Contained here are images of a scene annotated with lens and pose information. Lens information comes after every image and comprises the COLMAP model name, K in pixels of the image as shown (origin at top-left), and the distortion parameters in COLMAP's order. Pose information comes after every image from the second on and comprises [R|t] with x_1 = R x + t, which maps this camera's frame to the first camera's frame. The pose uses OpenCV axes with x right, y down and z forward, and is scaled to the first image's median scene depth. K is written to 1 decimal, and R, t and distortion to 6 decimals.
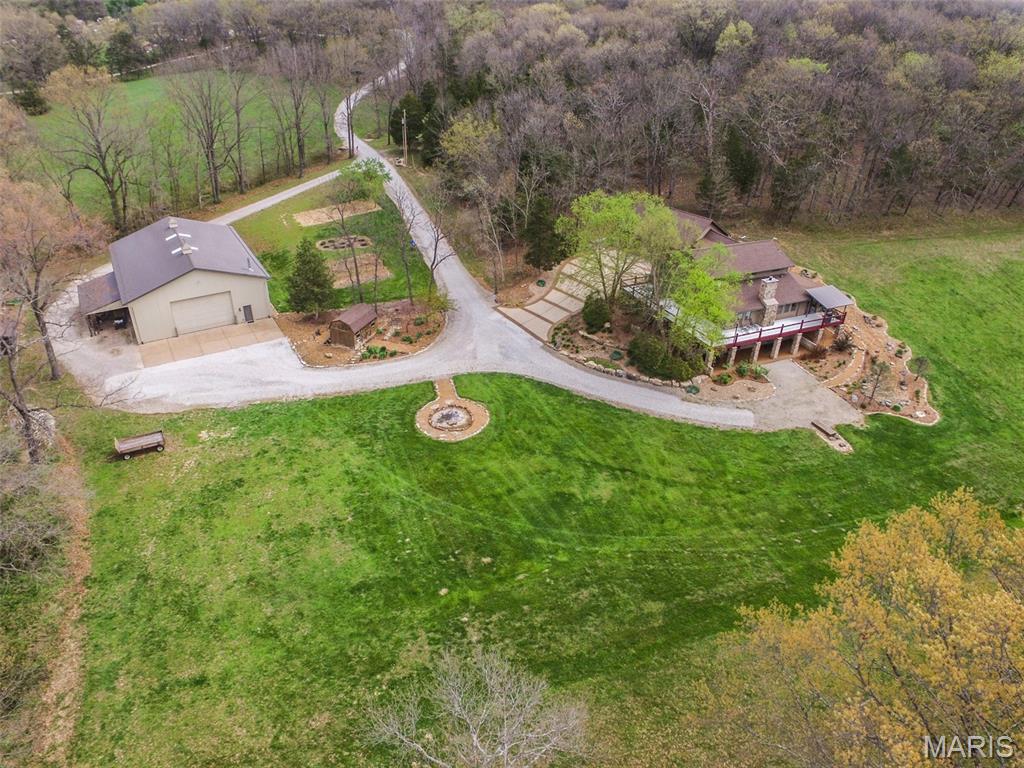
lens RADIAL K [[690.0, 0, 505.5], [0, 690.0, 384.7], [0, 0, 1]] dist [-0.094963, 0.049858]
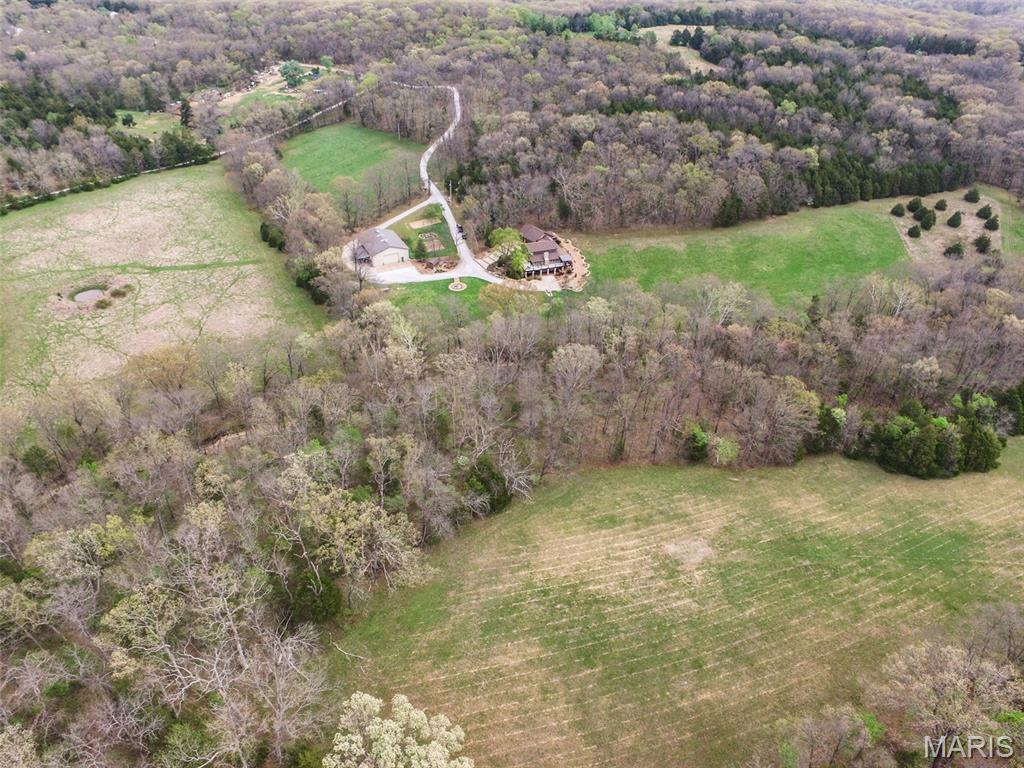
lens RADIAL K [[690.0, 0, 508.6], [0, 690.0, 385.8], [0, 0, 1]] dist [-0.094963, 0.049858]
pose [[0.996762, 0.035640, -0.072078, 0.472868], [-0.029523, 0.996010, 0.084214, 0.247494], [0.074791, -0.081813, 0.993837, -2.701534]]
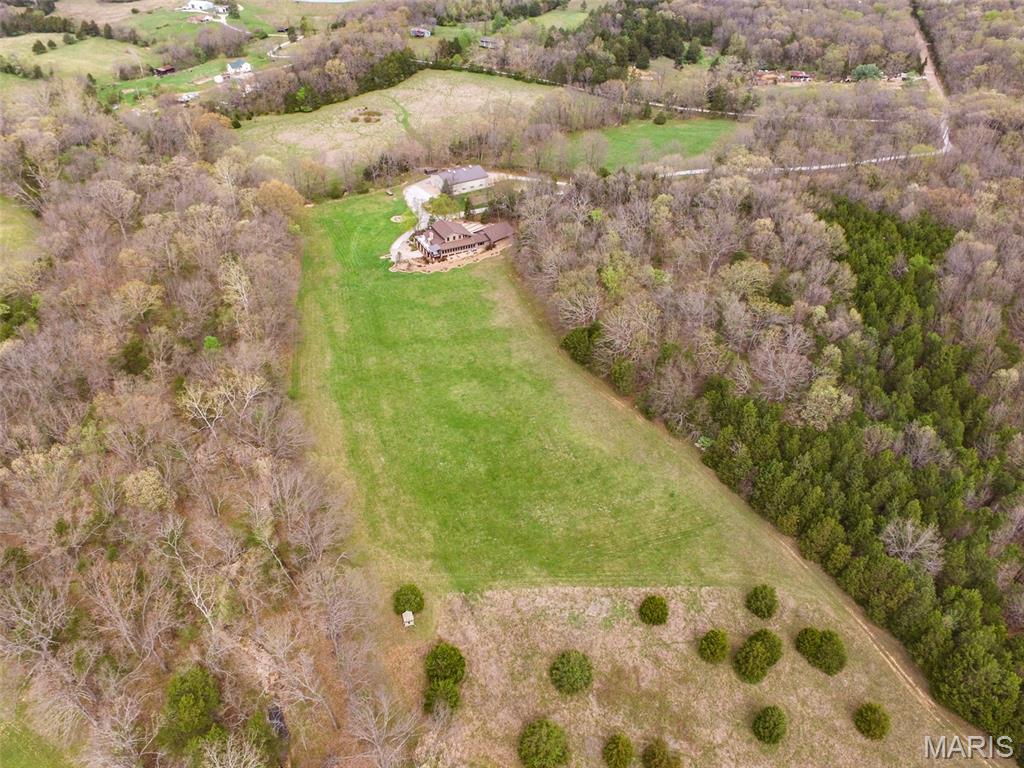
lens RADIAL K [[690.0, 0, 510.8], [0, 690.0, 388.1], [0, 0, 1]] dist [-0.094963, 0.049858]
pose [[0.070309, 0.593800, -0.801535, 3.616485], [-0.529666, 0.703116, 0.474427, -1.441785], [0.845287, 0.391190, 0.363951, 0.378839]]
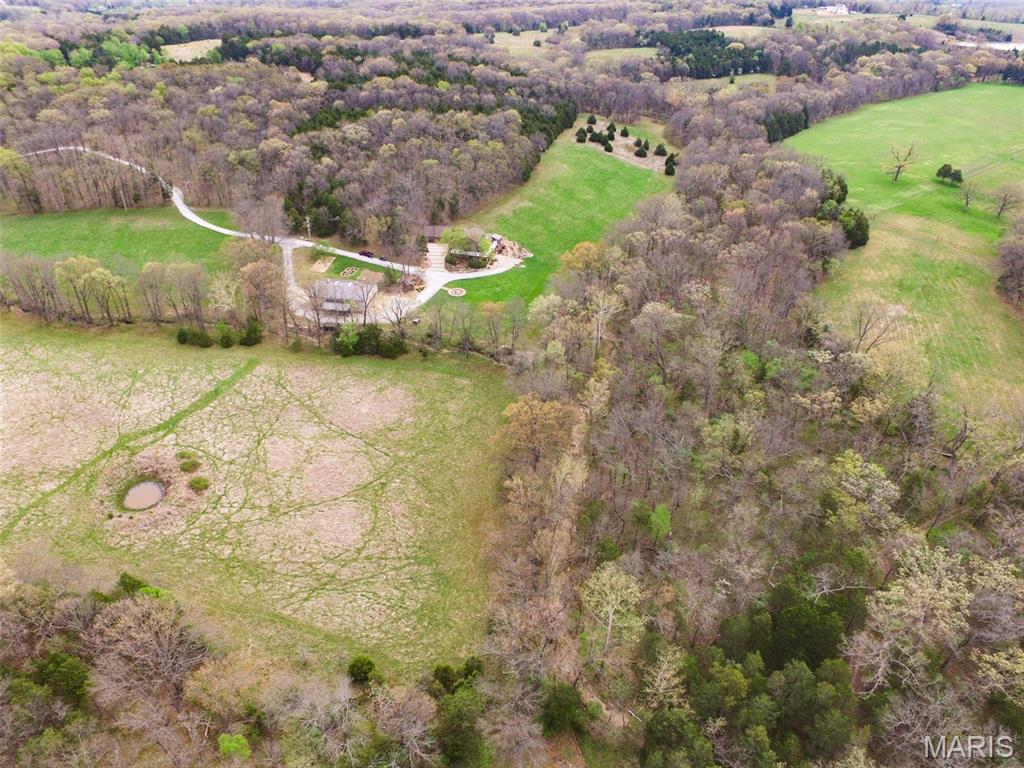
lens RADIAL K [[690.0, 0, 503.6], [0, 690.0, 384.3], [0, 0, 1]] dist [-0.094963, 0.049858]
pose [[0.652829, -0.432447, 0.621935, -2.366120], [0.384915, 0.896512, 0.219333, -0.222165], [-0.652422, 0.096205, 0.751725, -1.954710]]
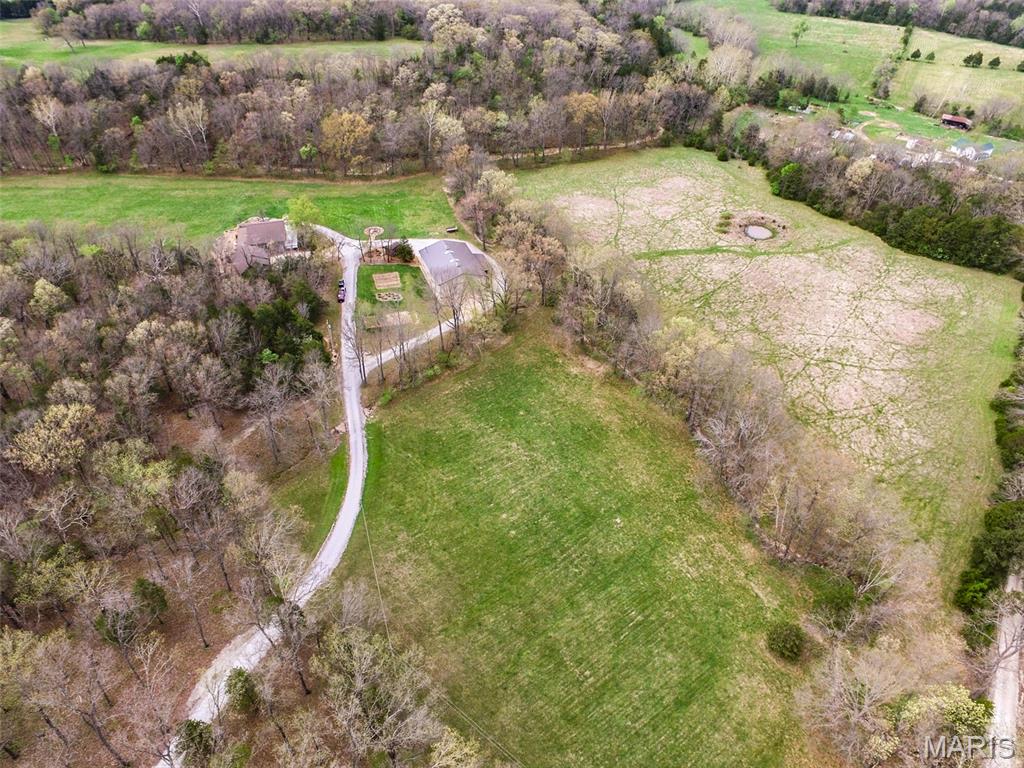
lens RADIAL K [[690.0, 0, 507.5], [0, 690.0, 383.2], [0, 0, 1]] dist [-0.094963, 0.049858]
pose [[-0.985359, -0.145805, 0.088362, -1.100632], [0.038002, 0.317410, 0.947527, -2.834294], [-0.166201, 0.937012, -0.307222, 2.476228]]
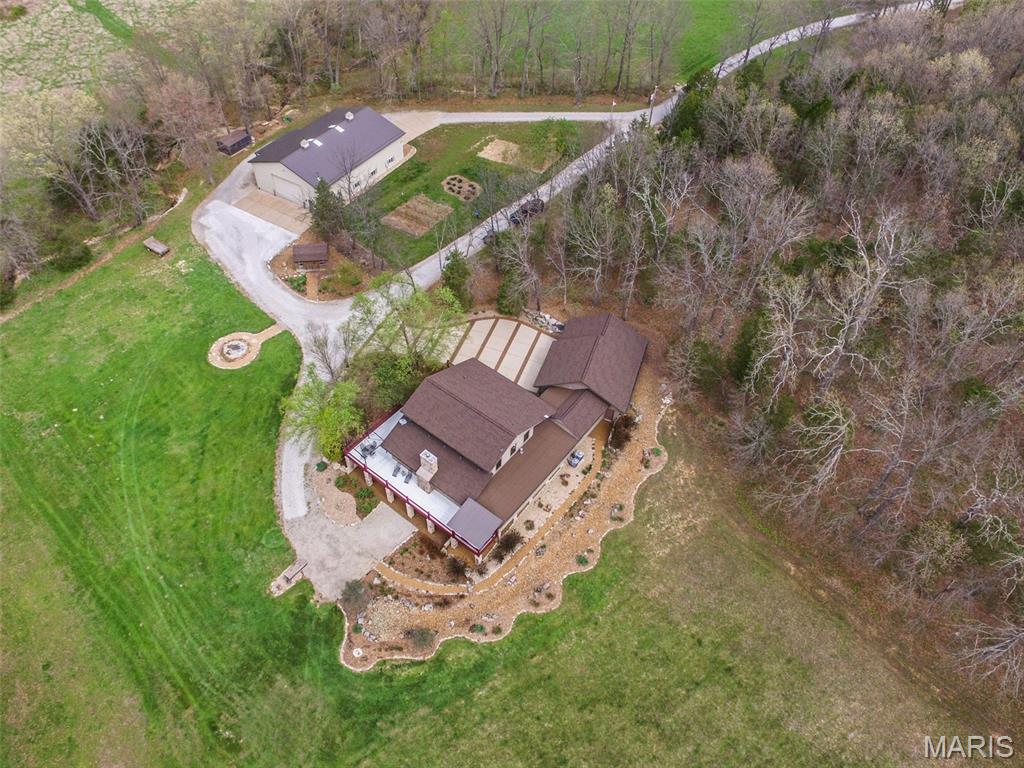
lens RADIAL K [[690.0, 0, 497.6], [0, 690.0, 389.1], [0, 0, 1]] dist [-0.094963, 0.049858]
pose [[0.460711, 0.665452, -0.587298, 0.921073], [-0.467593, 0.744411, 0.476665, -0.714429], [0.754389, 0.055012, 0.654119, 0.433900]]
